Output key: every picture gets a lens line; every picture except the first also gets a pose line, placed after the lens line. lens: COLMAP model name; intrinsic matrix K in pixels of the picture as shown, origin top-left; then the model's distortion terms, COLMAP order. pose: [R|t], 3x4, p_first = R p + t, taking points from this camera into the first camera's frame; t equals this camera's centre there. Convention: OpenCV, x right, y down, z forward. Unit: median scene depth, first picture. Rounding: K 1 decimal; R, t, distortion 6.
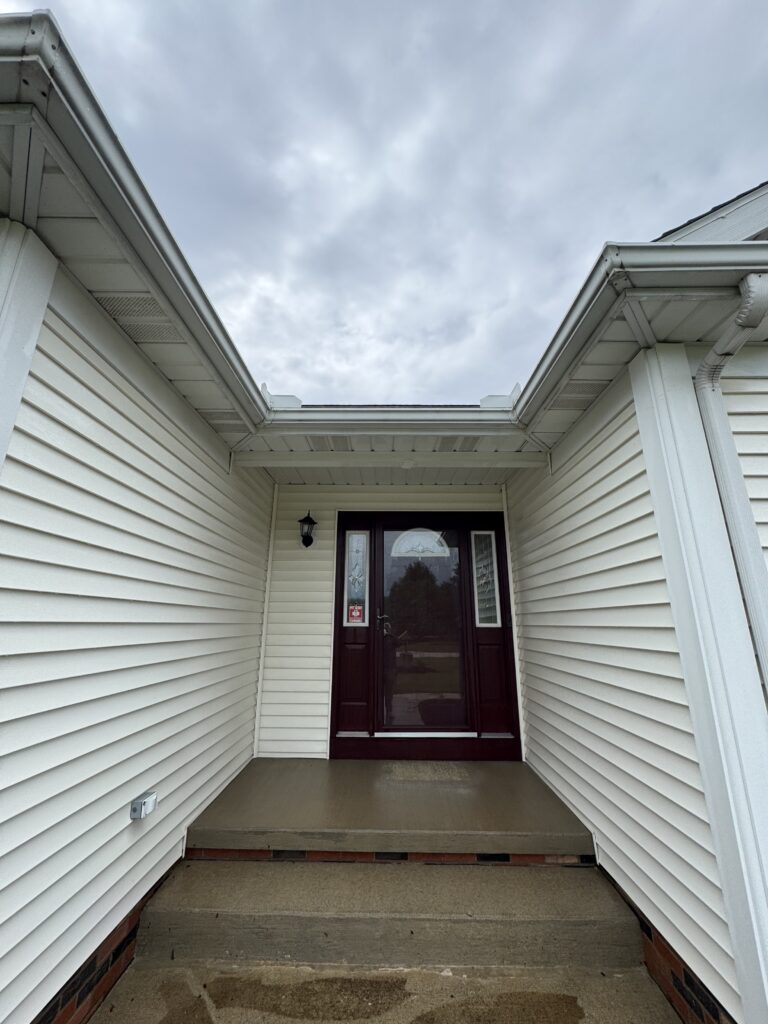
lens RADIAL K [[409.5, 0, 384.6], [0, 409.5, 511.3], [0, 0, 1]] dist [-0.000507, 0.000098]
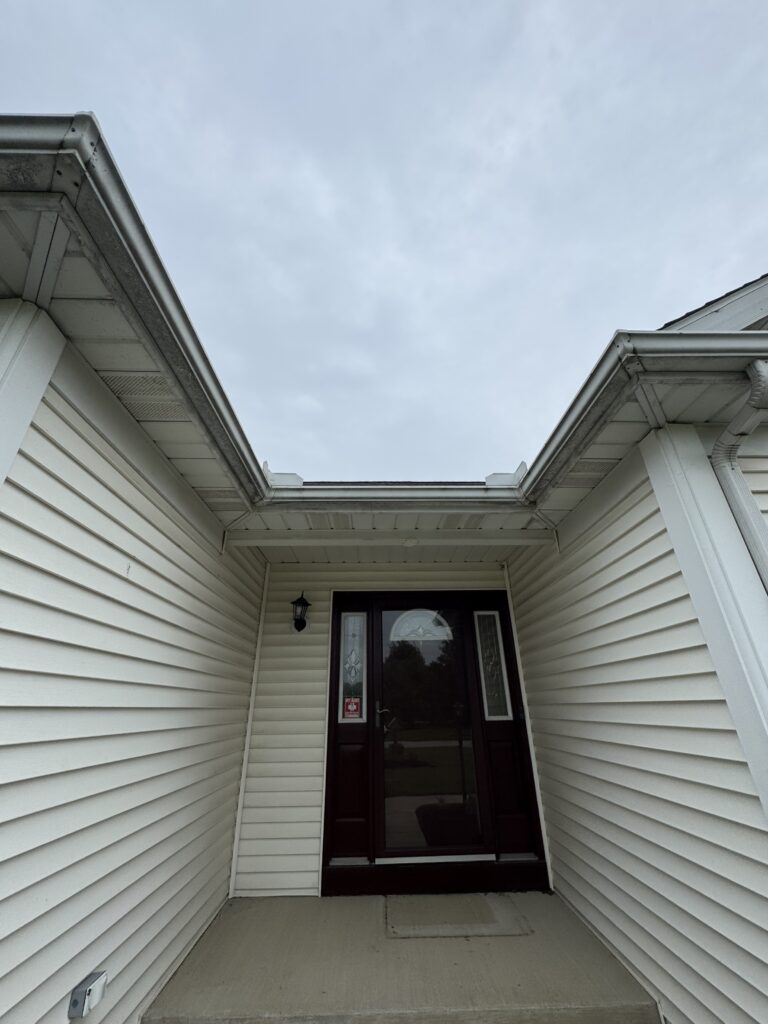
lens RADIAL K [[409.5, 0, 384.6], [0, 409.5, 511.3], [0, 0, 1]] dist [-0.000507, 0.000098]
pose [[0.999351, -0.003366, 0.035862, -0.044004], [0.009767, 0.983651, -0.179822, -0.017027], [-0.034671, 0.180056, 0.983045, 0.050281]]
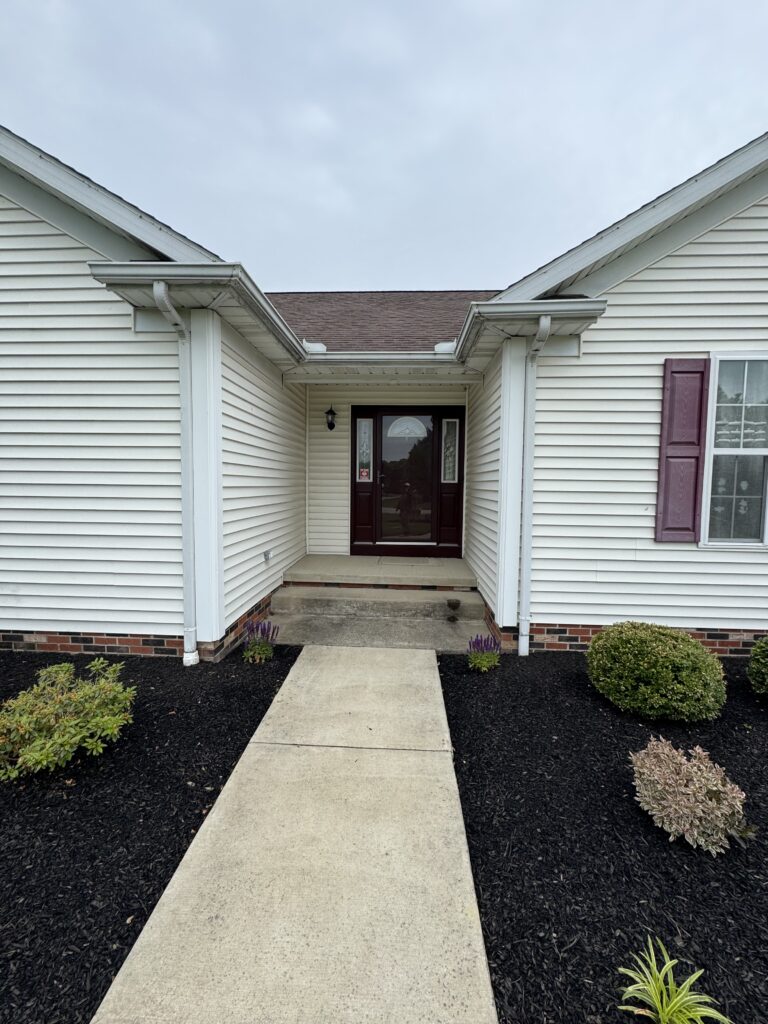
lens RADIAL K [[409.5, 0, 384.6], [0, 409.5, 511.3], [0, 0, 1]] dist [-0.000507, 0.000098]
pose [[0.999087, 0.011325, -0.041186, 0.105174], [0.002728, 0.945328, 0.326110, -0.178644], [0.042627, -0.325924, 0.944434, -0.746763]]
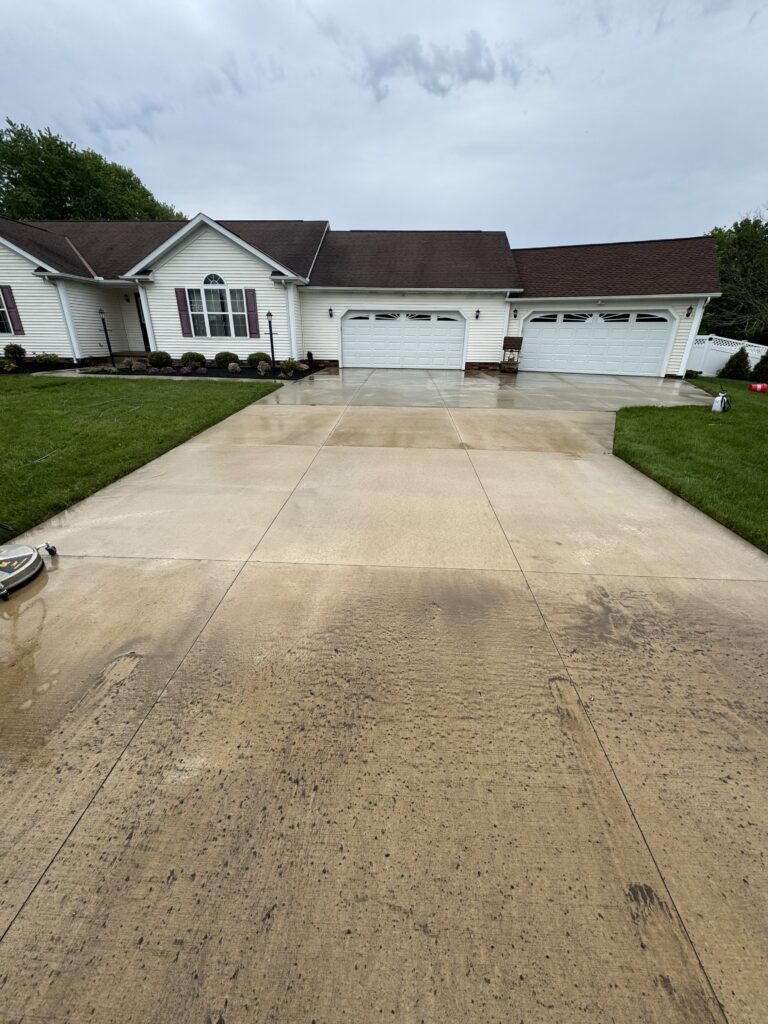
lens RADIAL K [[393.2, 0, 381.3], [0, 393.2, 512.2], [0, 0, 1]] dist [0.000370, -0.000069]
pose [[0.997507, 0.035765, -0.060826, 3.972767], [0.009663, 0.784666, 0.619843, -1.046530], [0.069897, -0.618886, 0.782365, -4.861956]]
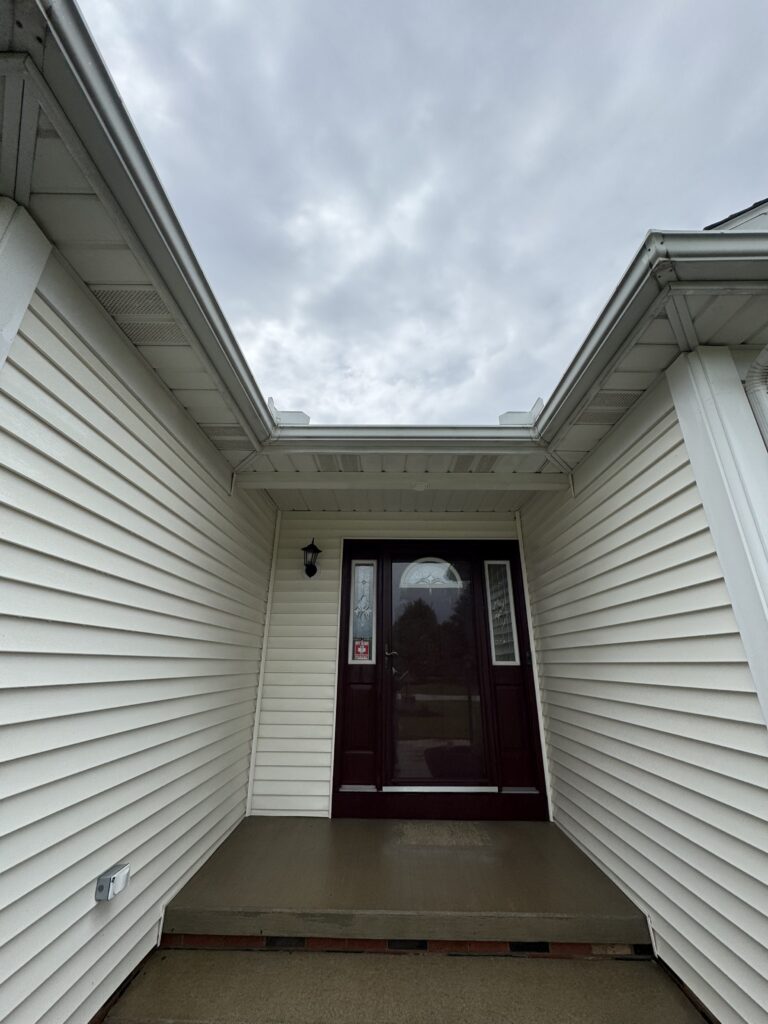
lens RADIAL K [[409.5, 0, 384.6], [0, 409.5, 511.3], [0, 0, 1]] dist [-0.000507, 0.000098]
pose [[0.999995, 0.003032, -0.000650, -0.028385], [-0.003078, 0.995940, -0.089967, 0.031322], [0.000375, 0.089968, 0.995945, 0.076680]]
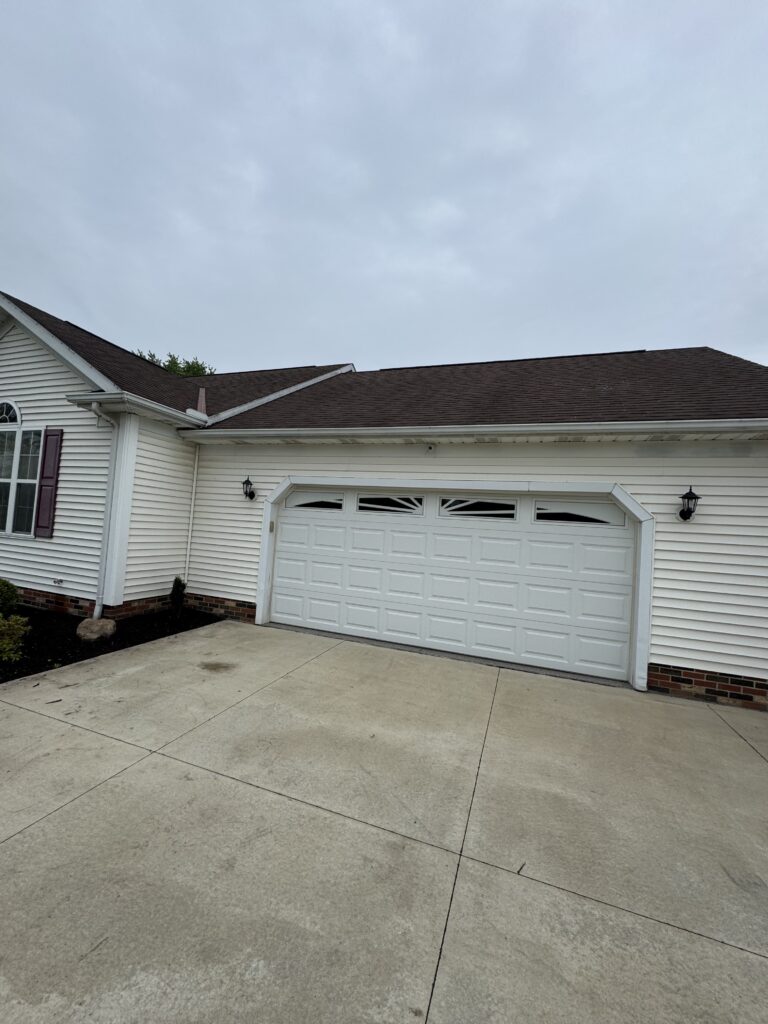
lens RADIAL K [[409.5, 0, 384.6], [0, 409.5, 511.3], [0, 0, 1]] dist [-0.000507, 0.000098]
pose [[0.942246, 0.046323, -0.331703, 4.279928], [0.022231, 0.979555, 0.199946, -0.179583], [0.334183, -0.195773, 0.921951, -0.875439]]
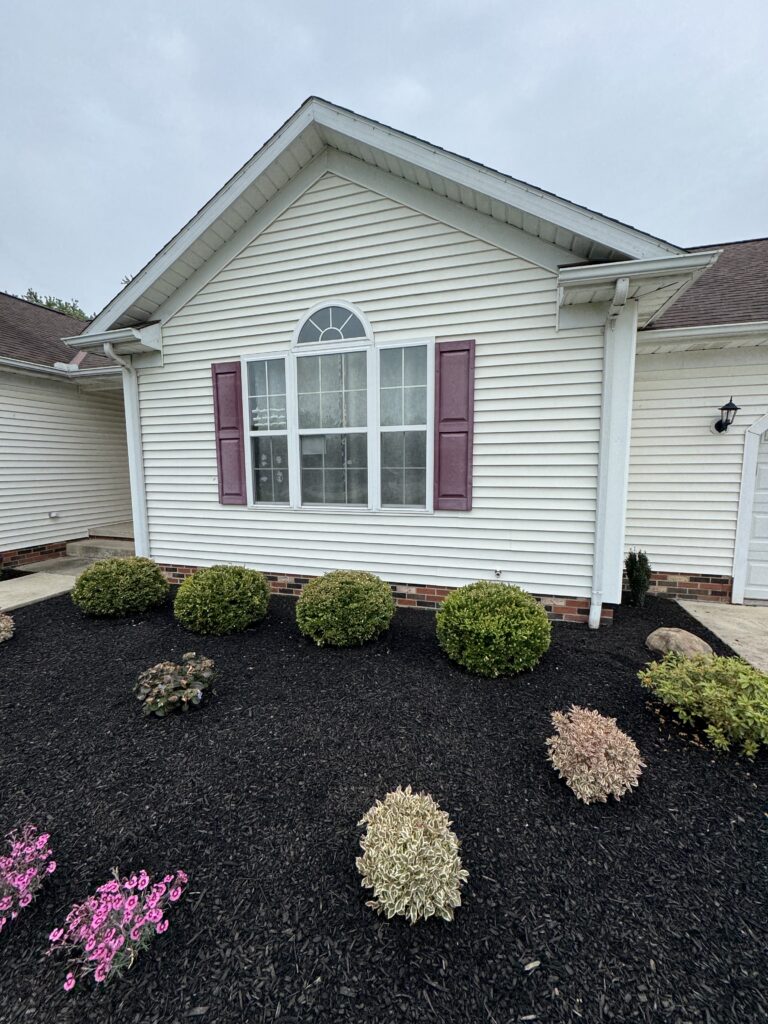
lens RADIAL K [[406.3, 0, 392.2], [0, 406.3, 510.6], [0, 0, 1]] dist [-0.000551, -0.000067]
pose [[0.960883, 0.022423, -0.276045, 2.108919], [0.080332, 0.931303, 0.355277, -0.181276], [0.265048, -0.363555, 0.893072, -0.852418]]
